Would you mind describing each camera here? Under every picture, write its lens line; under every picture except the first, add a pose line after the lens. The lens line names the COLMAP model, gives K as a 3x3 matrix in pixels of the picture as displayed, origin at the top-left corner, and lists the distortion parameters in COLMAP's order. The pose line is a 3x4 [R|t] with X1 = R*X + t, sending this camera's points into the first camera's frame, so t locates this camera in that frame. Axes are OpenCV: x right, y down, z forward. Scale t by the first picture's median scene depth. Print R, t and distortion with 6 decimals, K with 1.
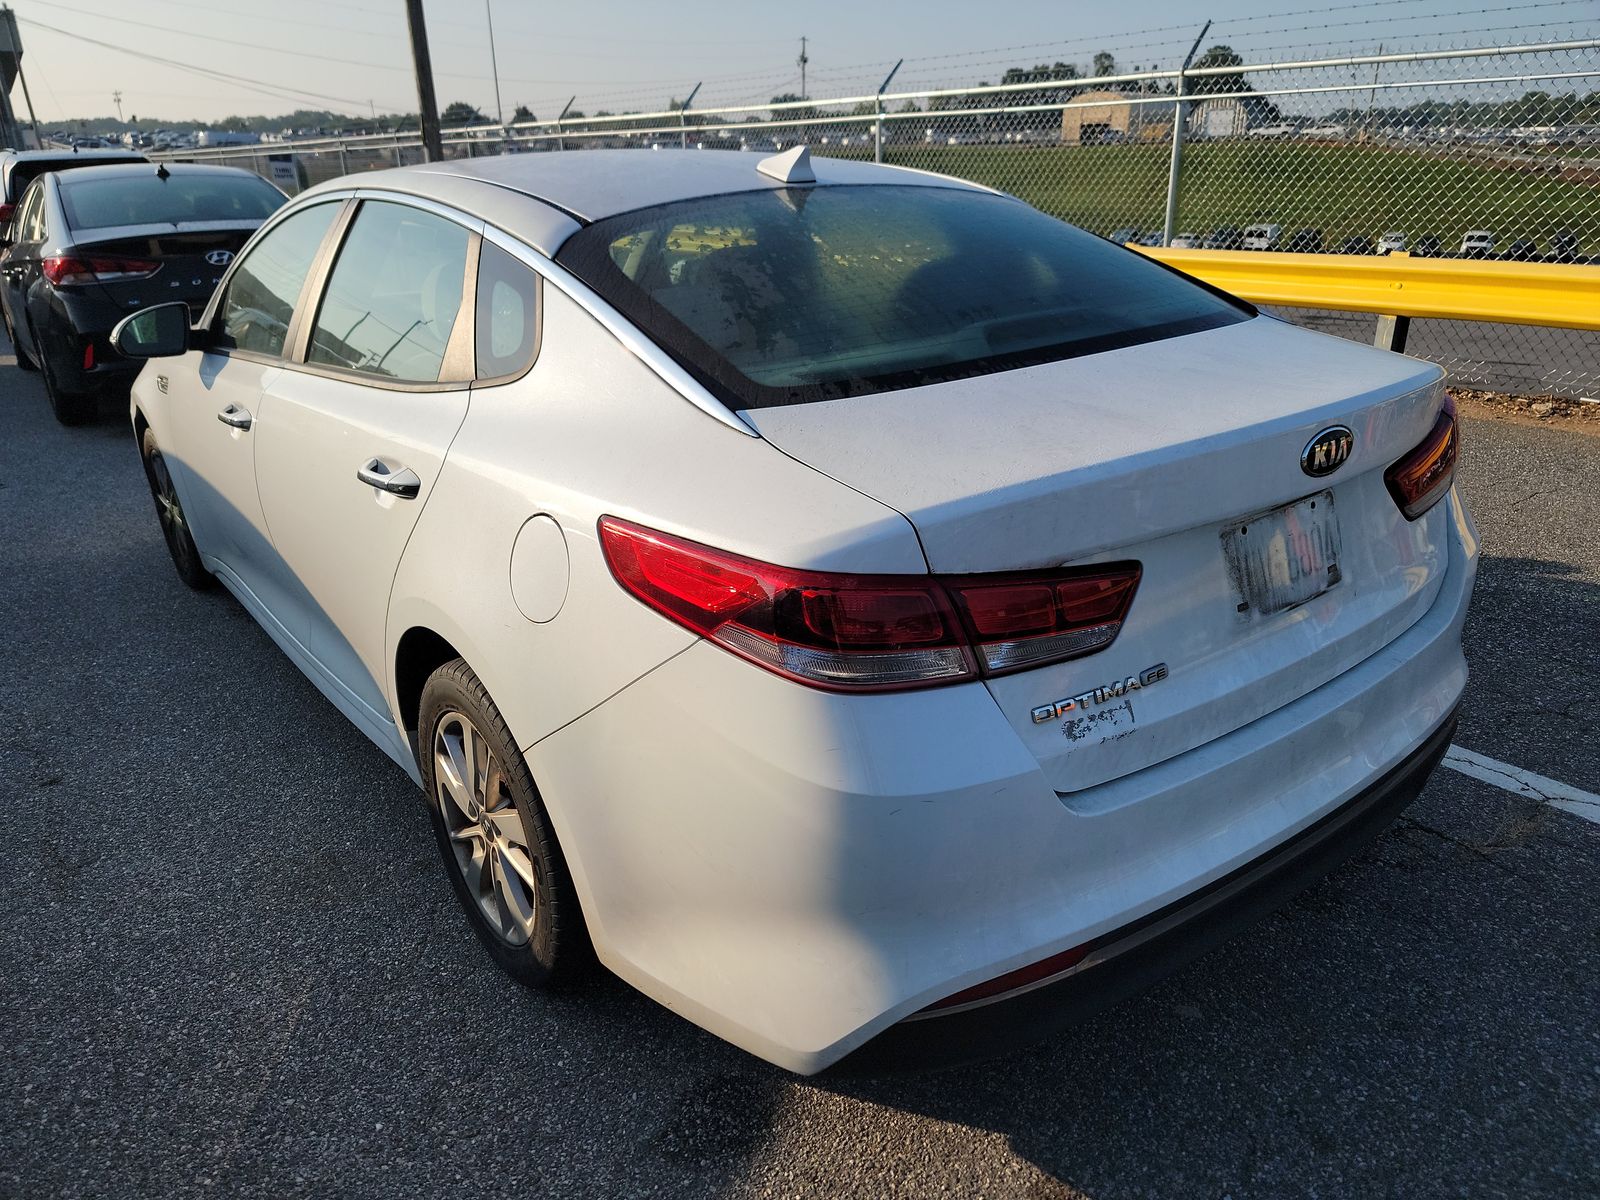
lens RADIAL K [[1279.2, 0, 800.0], [0, 1279.2, 600.0], [0, 0, 1]] dist [0.007790, 0.010371]
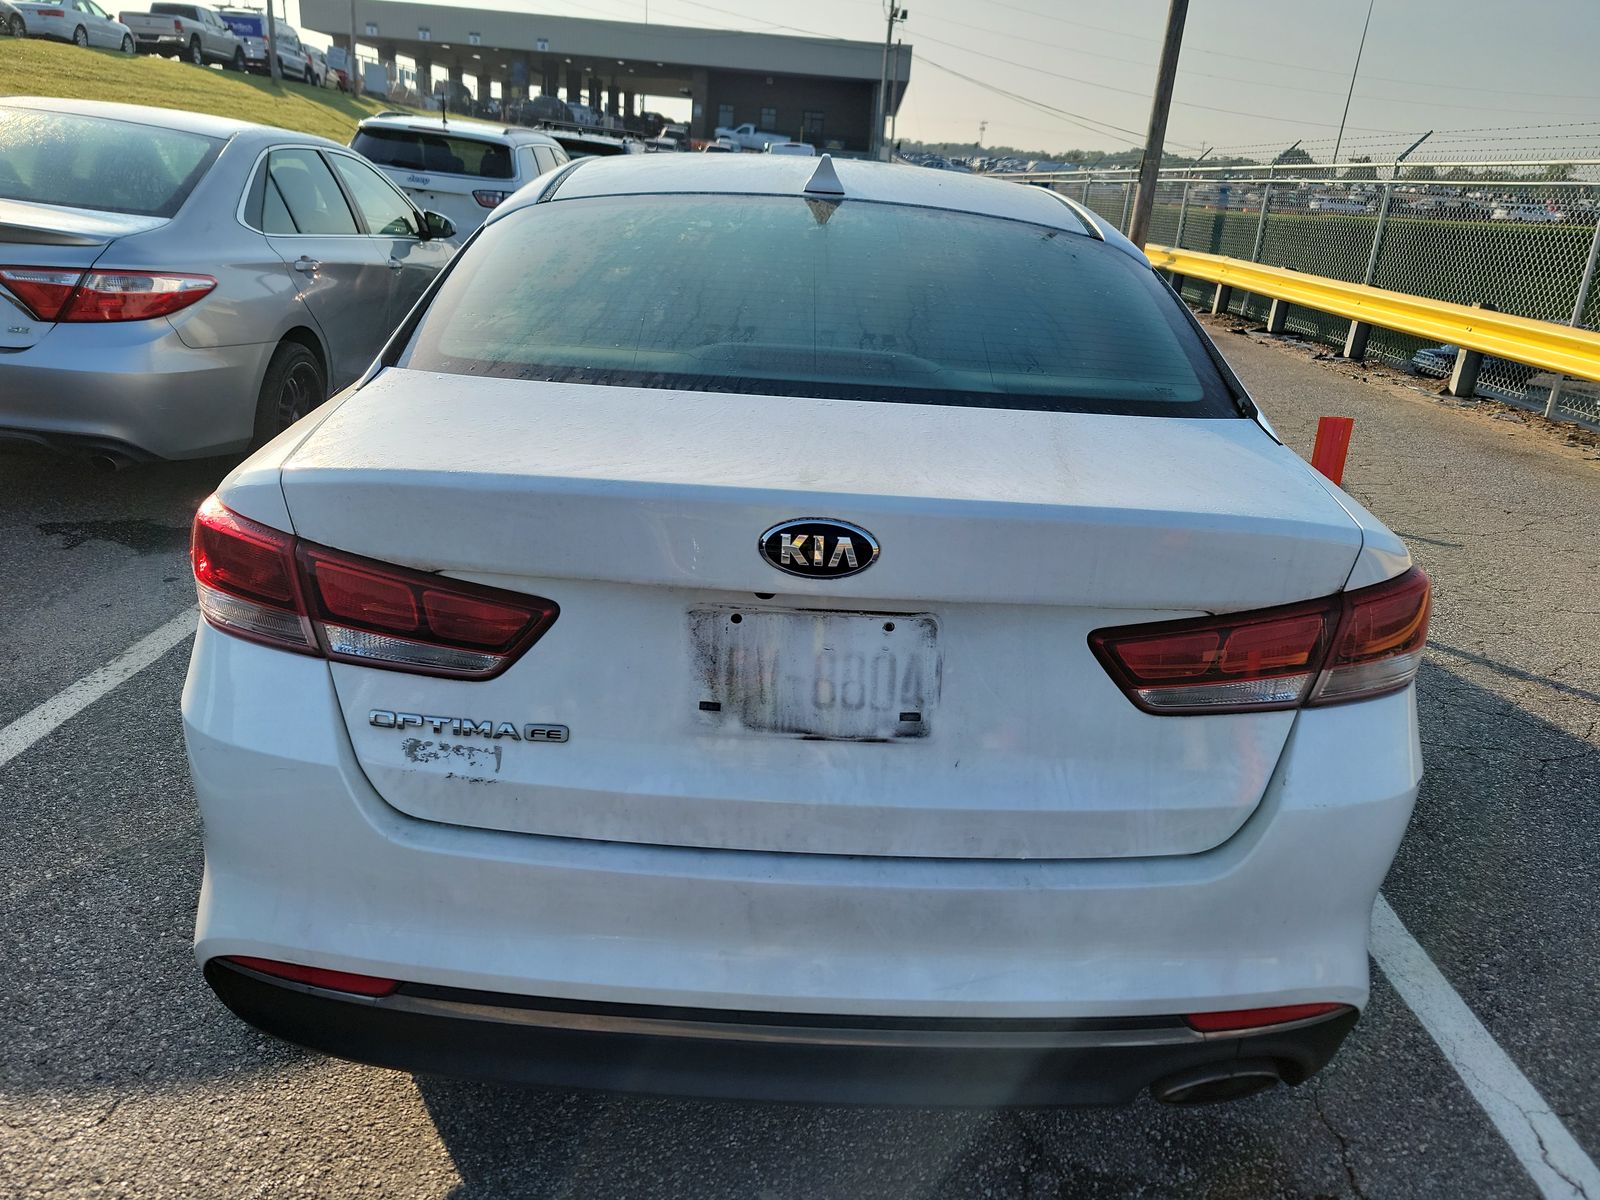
lens RADIAL K [[1261.2, 0, 814.4], [0, 1261.2, 606.1], [0, 0, 1]] dist [0.070453, -0.093555]
pose [[0.770451, 0.279577, -0.572924, 0.847017], [-0.296827, 0.952667, 0.065720, -0.129953], [0.564180, 0.119425, 0.816969, 0.365513]]
